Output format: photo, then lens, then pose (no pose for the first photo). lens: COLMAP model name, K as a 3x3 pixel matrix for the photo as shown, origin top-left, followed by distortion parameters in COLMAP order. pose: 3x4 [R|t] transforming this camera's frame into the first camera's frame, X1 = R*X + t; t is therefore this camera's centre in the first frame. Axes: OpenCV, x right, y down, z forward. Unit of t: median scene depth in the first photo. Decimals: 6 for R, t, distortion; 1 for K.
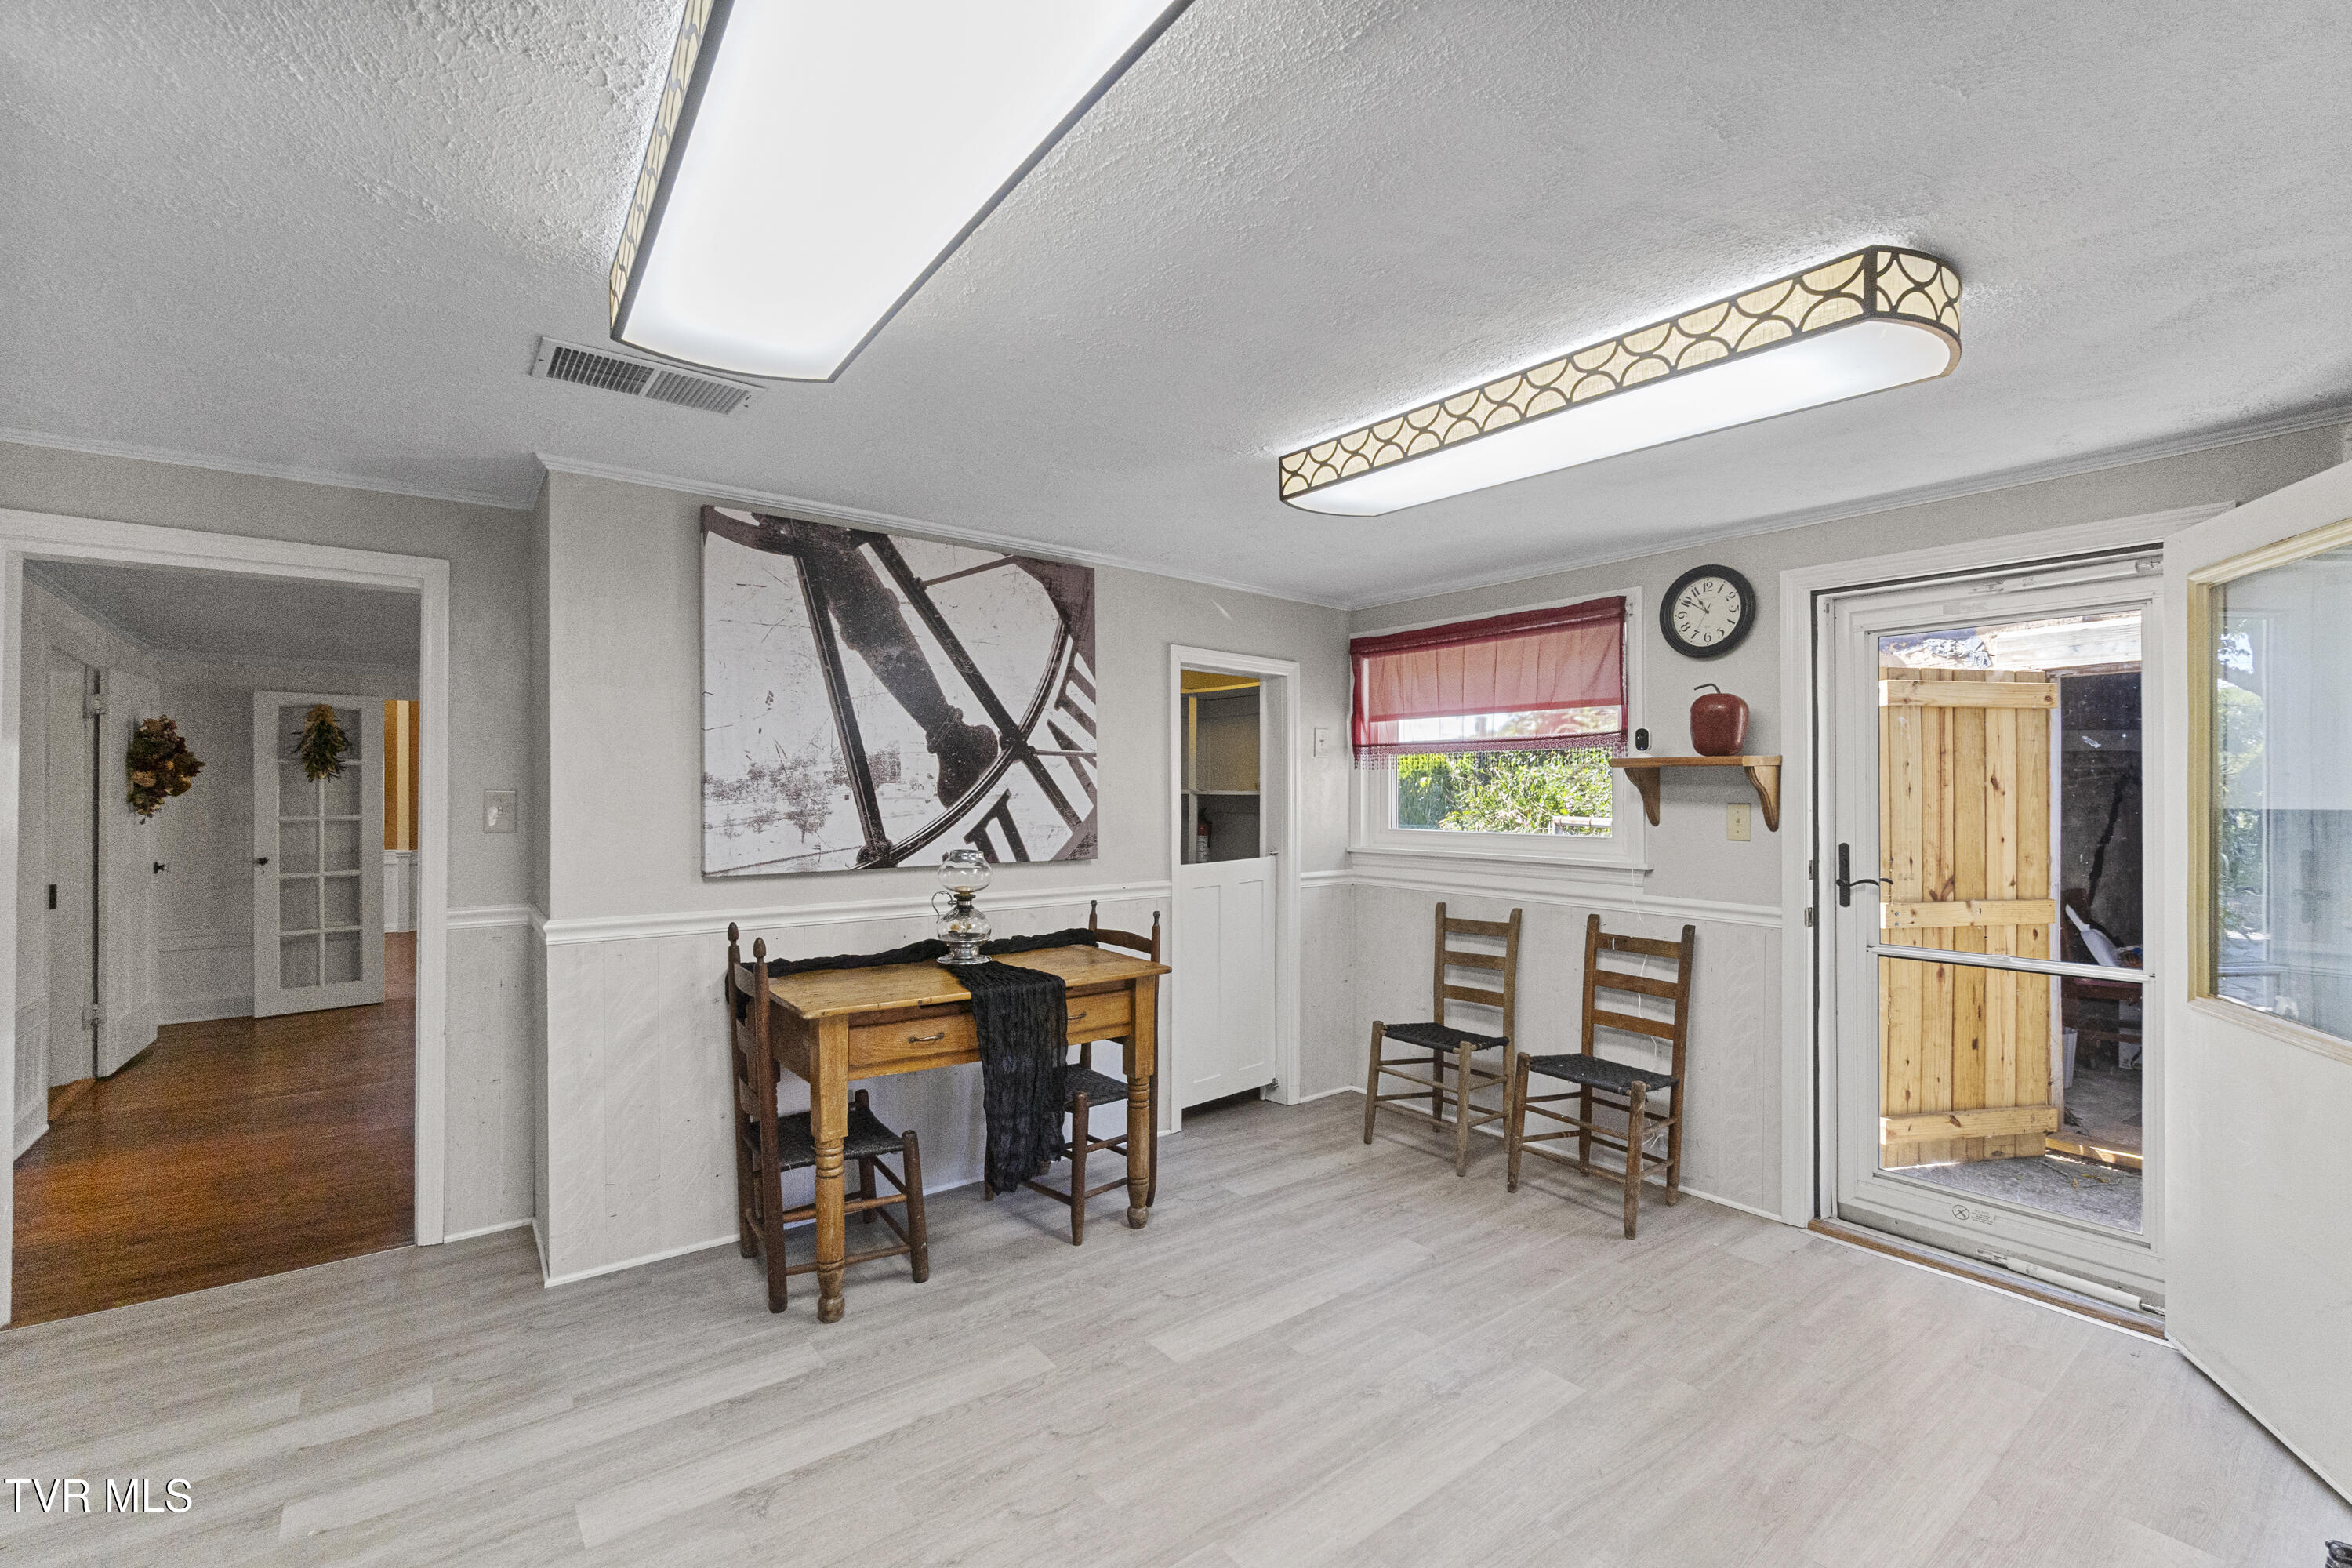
lens RADIAL K [[1020.4, 0, 1186.4], [0, 1020.4, 787.9], [0, 0, 1]] dist [-0.003251, -0.000257]
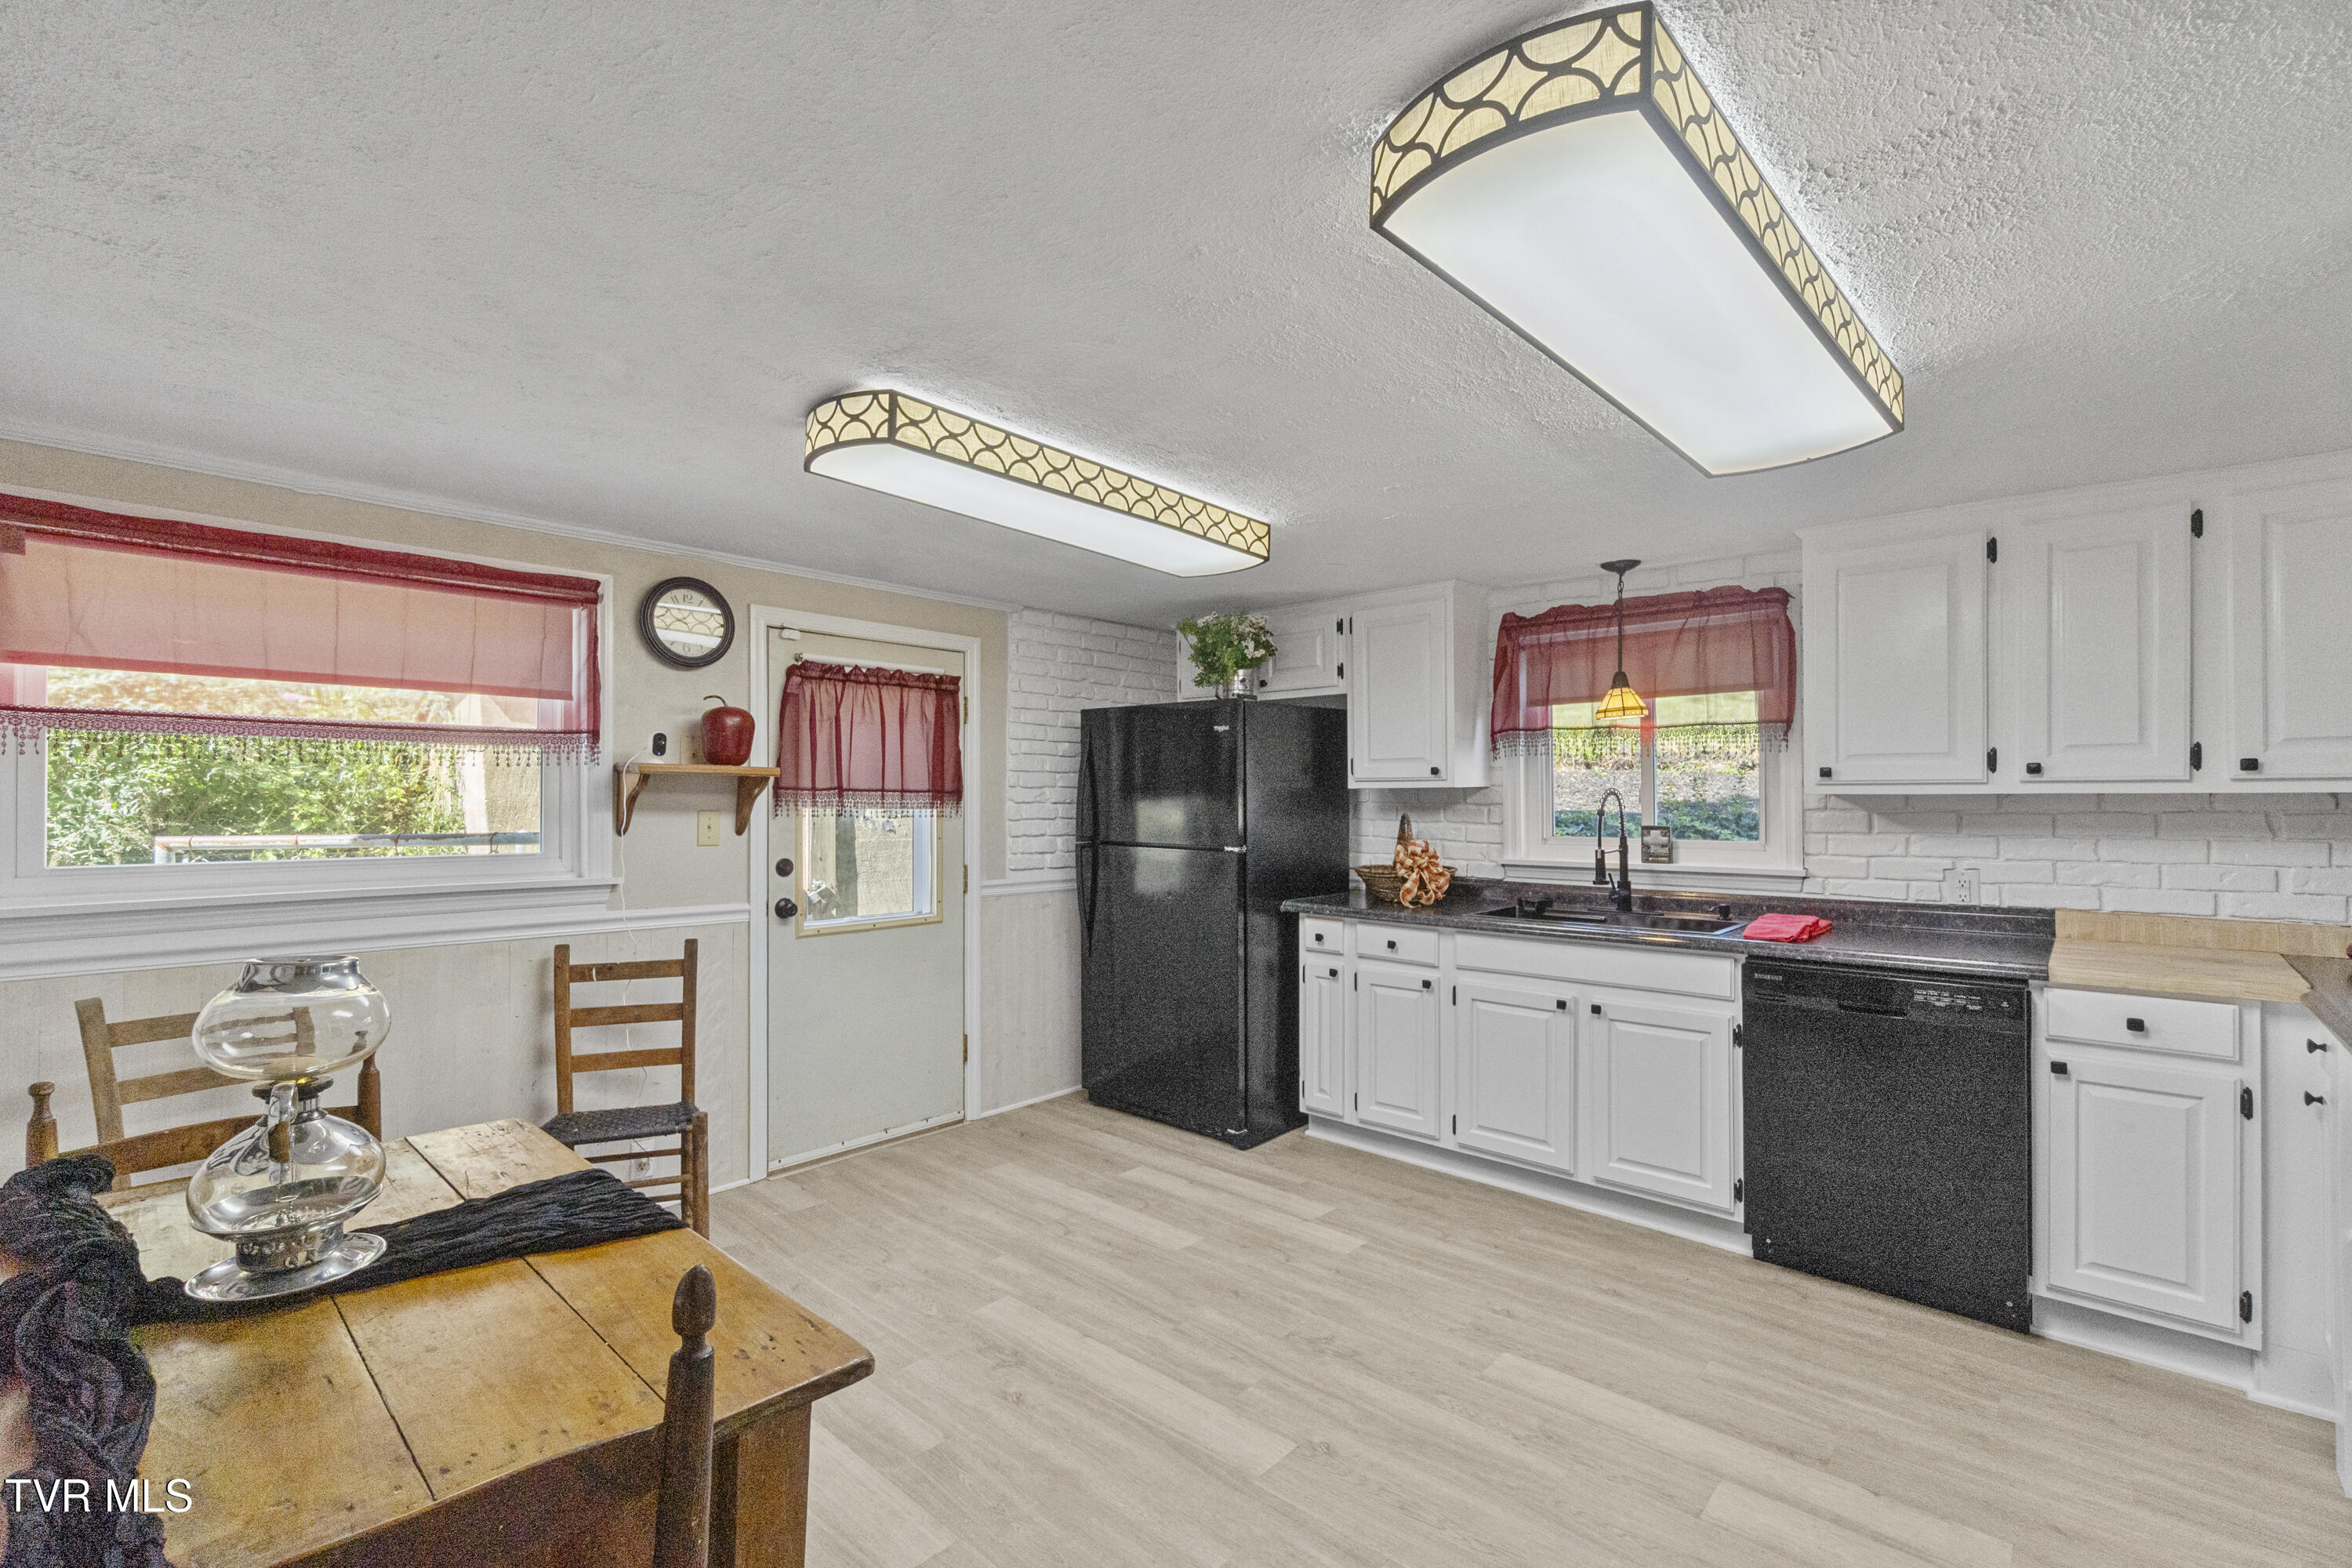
lens RADIAL K [[1020.4, 0, 1192.3], [0, 1020.4, 798.2], [0, 0, 1]] dist [-0.003251, -0.000257]
pose [[-0.182229, 0.004396, 0.983246, -0.570269], [-0.003823, 0.999979, -0.005179, 0.004717], [-0.983249, -0.004703, -0.182208, 0.689404]]
